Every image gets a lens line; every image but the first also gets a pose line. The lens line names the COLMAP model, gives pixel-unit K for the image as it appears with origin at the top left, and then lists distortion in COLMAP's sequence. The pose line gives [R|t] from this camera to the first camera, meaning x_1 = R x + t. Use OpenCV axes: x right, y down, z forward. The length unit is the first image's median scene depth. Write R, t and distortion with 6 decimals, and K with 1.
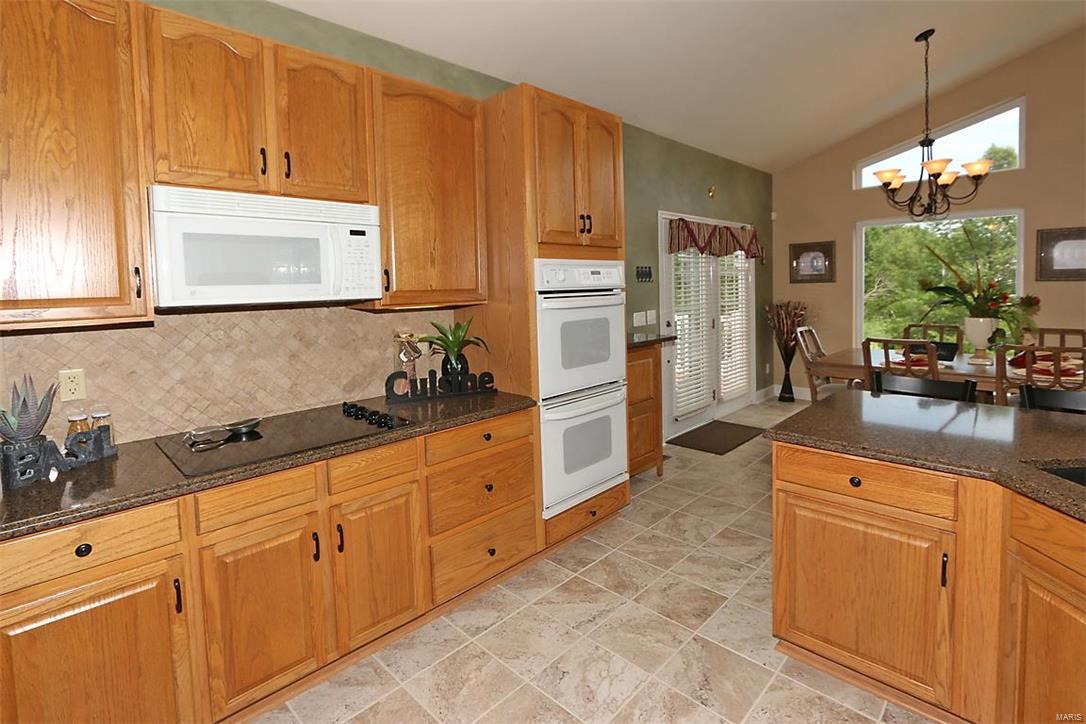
lens RADIAL K [[535.5, 0, 544.8], [0, 535.5, 316.8], [0, 0, 1]] dist [-0.010721, 0.000361]
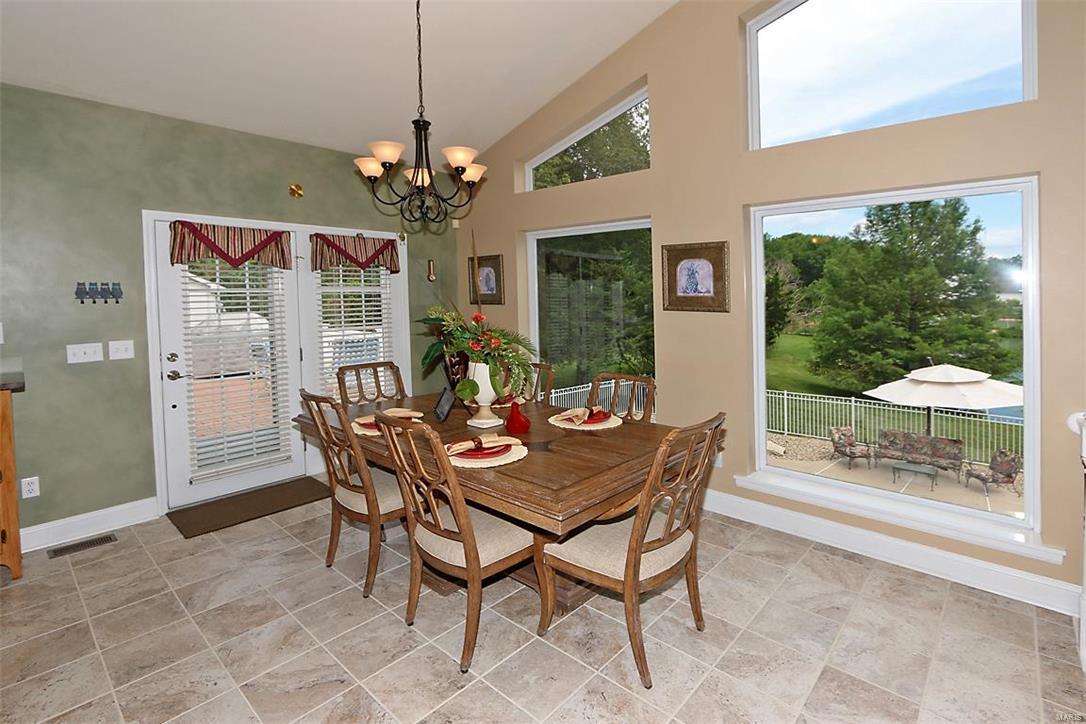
lens RADIAL K [[535.5, 0, 544.8], [0, 535.5, 316.8], [0, 0, 1]] dist [-0.010721, 0.000361]
pose [[0.998127, 0.026181, 0.055285, 1.270184], [-0.025550, 0.999601, -0.012080, -0.088225], [-0.055580, 0.010644, 0.998398, 0.367894]]
